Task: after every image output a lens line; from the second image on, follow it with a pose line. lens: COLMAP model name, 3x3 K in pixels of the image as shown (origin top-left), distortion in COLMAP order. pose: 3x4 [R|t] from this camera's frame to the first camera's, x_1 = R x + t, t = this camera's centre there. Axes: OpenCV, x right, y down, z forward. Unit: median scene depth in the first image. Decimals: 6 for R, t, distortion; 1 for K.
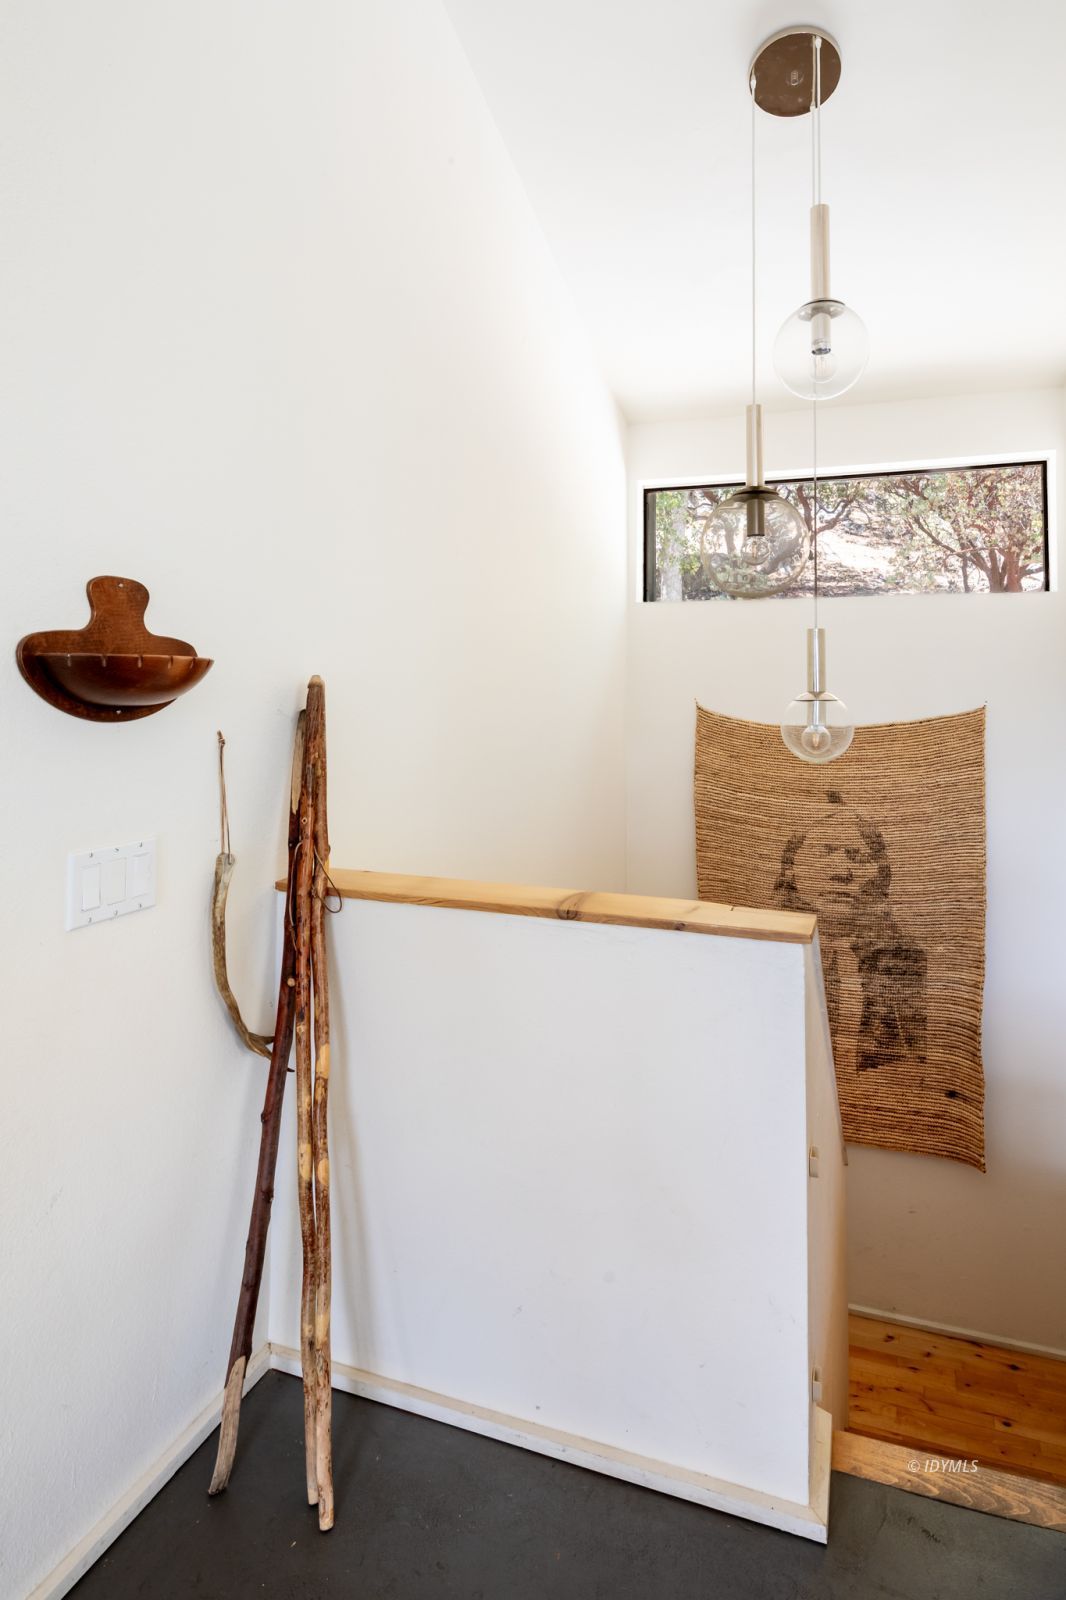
lens RADIAL K [[816.7, 0, 548.6], [0, 816.7, 798.3], [0, 0, 1]] dist [0.002106, -0.002322]
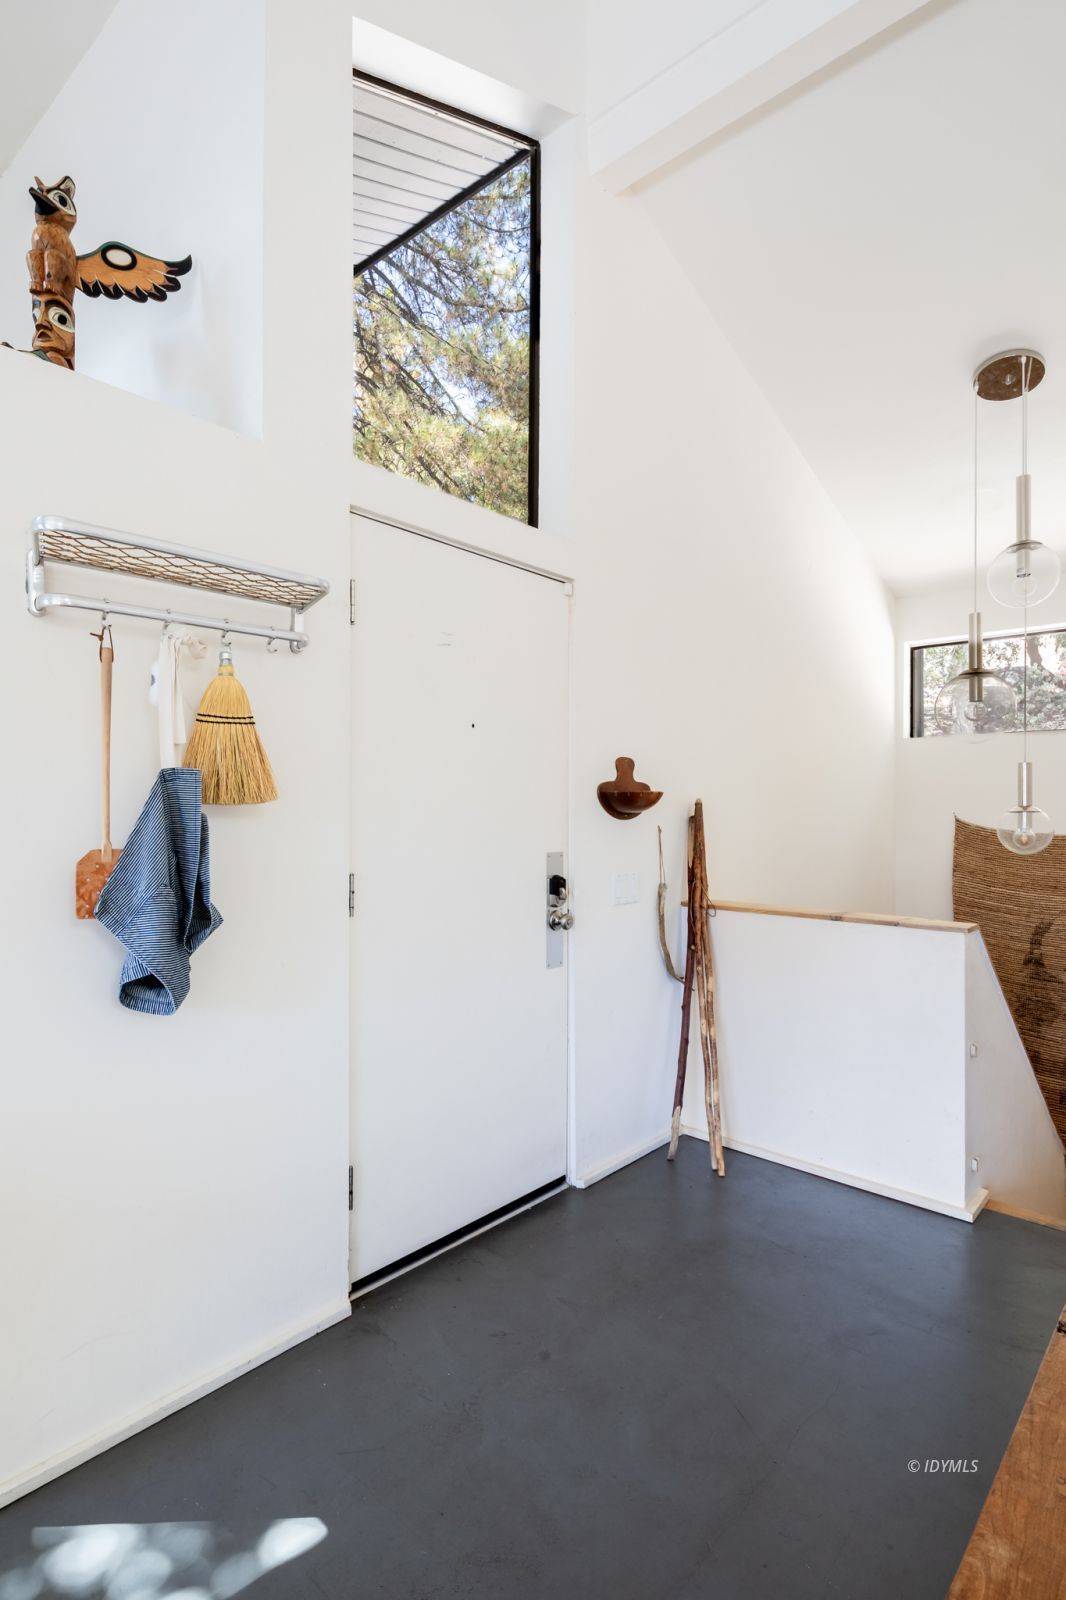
lens RADIAL K [[816.7, 0, 548.6], [0, 816.7, 798.3], [0, 0, 1]] dist [0.002106, -0.002322]
pose [[0.942488, -0.010031, -0.334090, 0.029729], [-0.038886, 0.989471, -0.139408, 0.148943], [0.331971, 0.144382, 0.932174, -1.035298]]
